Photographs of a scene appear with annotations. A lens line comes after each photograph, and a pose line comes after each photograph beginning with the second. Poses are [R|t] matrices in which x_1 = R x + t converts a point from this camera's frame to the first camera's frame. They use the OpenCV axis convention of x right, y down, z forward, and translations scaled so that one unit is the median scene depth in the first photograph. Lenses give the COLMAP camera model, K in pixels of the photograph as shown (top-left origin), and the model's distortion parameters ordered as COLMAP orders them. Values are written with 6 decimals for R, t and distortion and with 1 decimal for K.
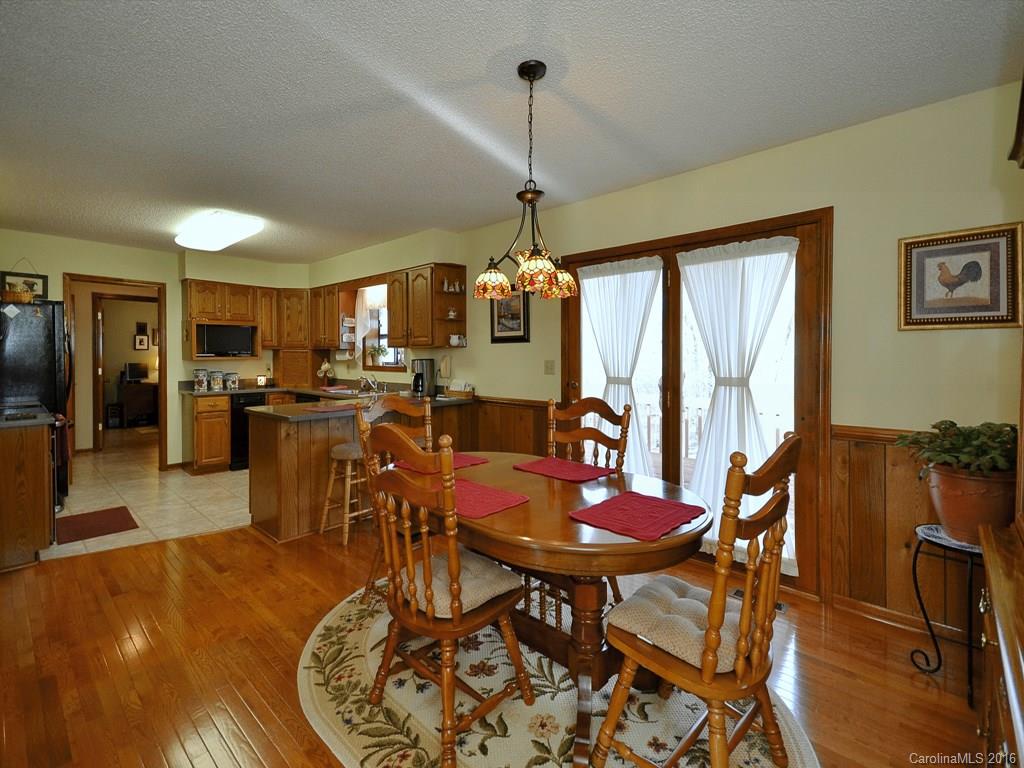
lens RADIAL K [[448.5, 0, 500.7], [0, 448.5, 352.3], [0, 0, 1]] dist [0.002860, -0.001706]
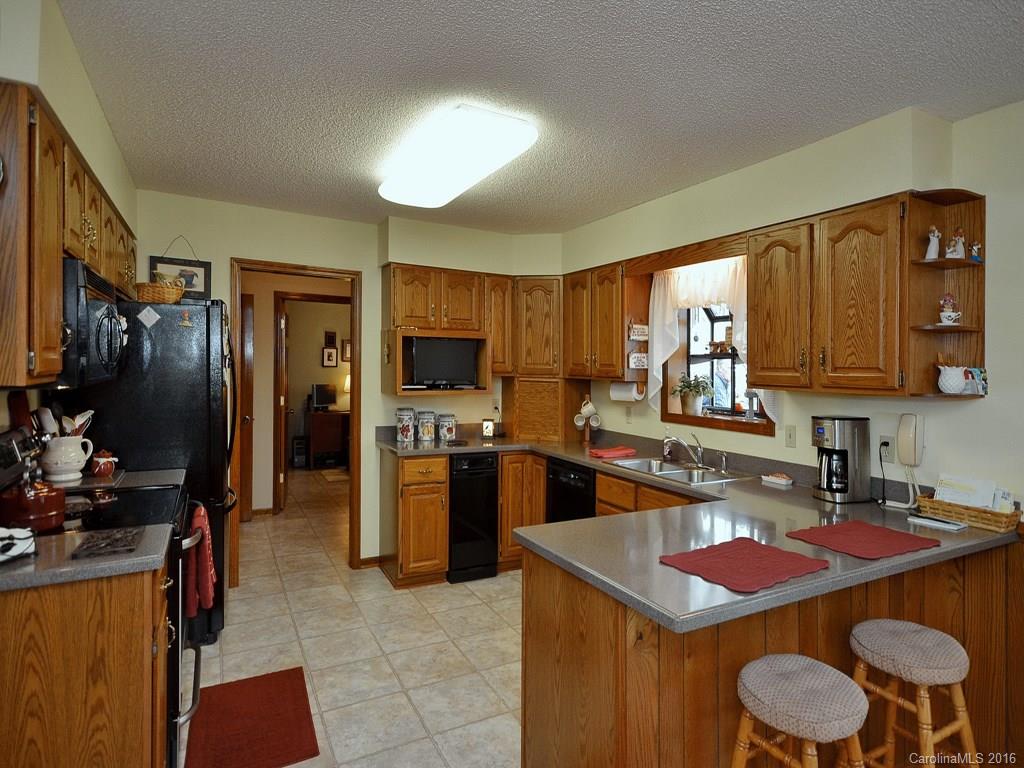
lens RADIAL K [[564.8, 0, 518.1], [0, 564.8, 381.0], [0, 0, 1]] dist [-0.024206, 0.006204]
pose [[0.937208, 0.030016, -0.347478, -0.235406], [-0.020898, 0.999333, 0.029957, -0.025483], [0.348145, -0.020815, 0.937210, 0.301465]]
